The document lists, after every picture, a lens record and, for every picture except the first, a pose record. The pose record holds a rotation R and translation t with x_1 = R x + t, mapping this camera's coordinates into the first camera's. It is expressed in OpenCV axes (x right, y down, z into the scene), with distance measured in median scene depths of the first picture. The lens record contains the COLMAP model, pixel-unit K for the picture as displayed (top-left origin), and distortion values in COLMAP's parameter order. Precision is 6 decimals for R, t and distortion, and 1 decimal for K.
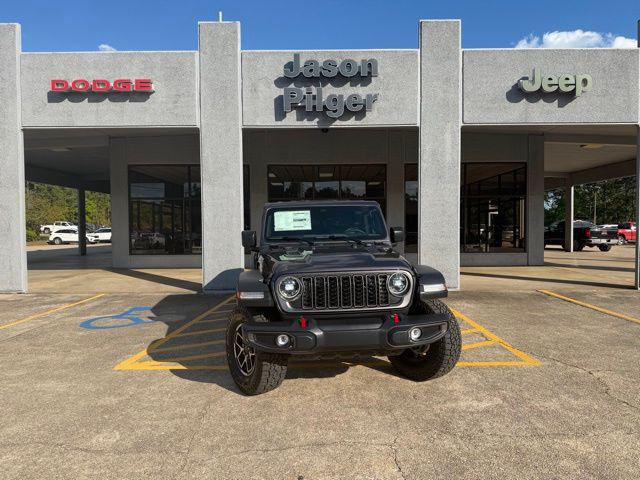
lens RADIAL K [[451.8, 0, 319.4], [0, 451.8, 245.1], [0, 0, 1]] dist [0.012084, -0.024067]
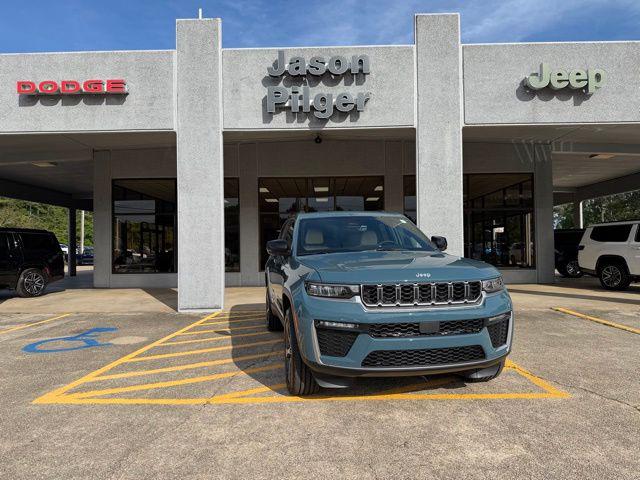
lens RADIAL K [[451.8, 0, 315.6], [0, 451.8, 246.9], [0, 0, 1]] dist [0.012084, -0.024067]
pose [[0.999874, -0.005557, -0.014894, 0.031135], [0.004857, 0.998901, -0.046622, 0.019398], [0.015136, 0.046544, 0.998802, 0.100492]]
